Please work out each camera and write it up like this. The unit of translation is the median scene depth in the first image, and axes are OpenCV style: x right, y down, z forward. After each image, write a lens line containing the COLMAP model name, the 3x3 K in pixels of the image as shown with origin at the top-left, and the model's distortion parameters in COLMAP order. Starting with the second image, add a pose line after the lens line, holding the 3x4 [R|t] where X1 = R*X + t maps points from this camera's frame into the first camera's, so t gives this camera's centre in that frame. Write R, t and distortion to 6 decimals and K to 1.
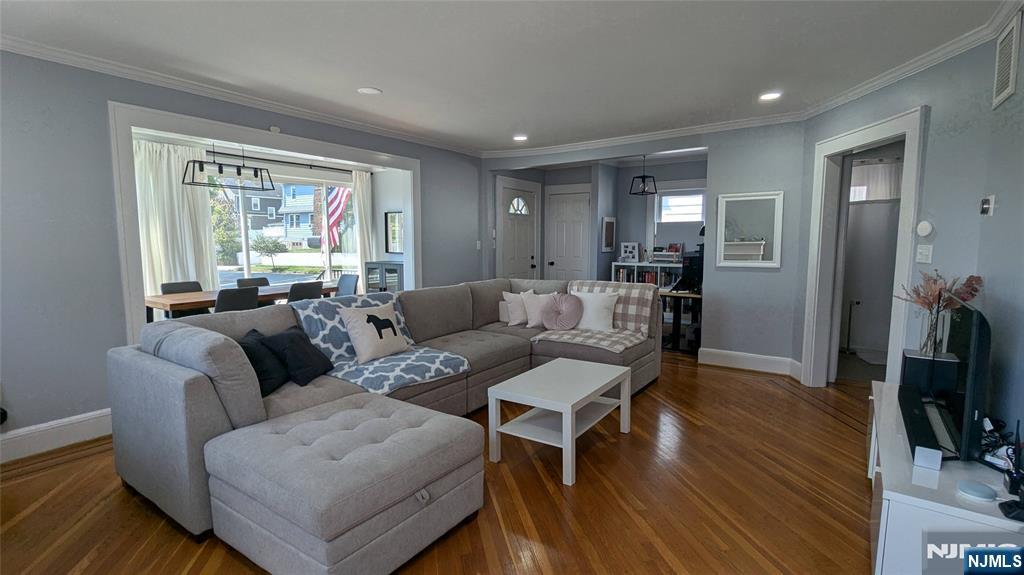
lens RADIAL K [[482.5, 0, 509.6], [0, 482.5, 290.6], [0, 0, 1]] dist [-0.000185, 0.000207]
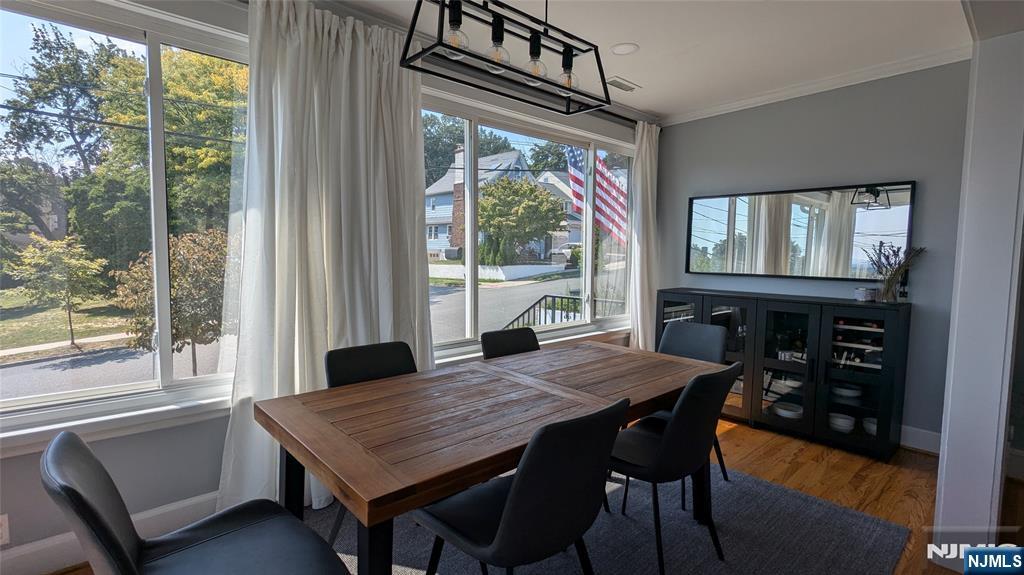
lens RADIAL K [[482.5, 0, 509.6], [0, 482.5, 290.6], [0, 0, 1]] dist [-0.000185, 0.000207]
pose [[0.971589, 0.034380, -0.234162, -0.270638], [-0.041134, 0.998865, -0.024020, -0.031755], [0.233071, 0.032969, 0.971901, 0.362686]]
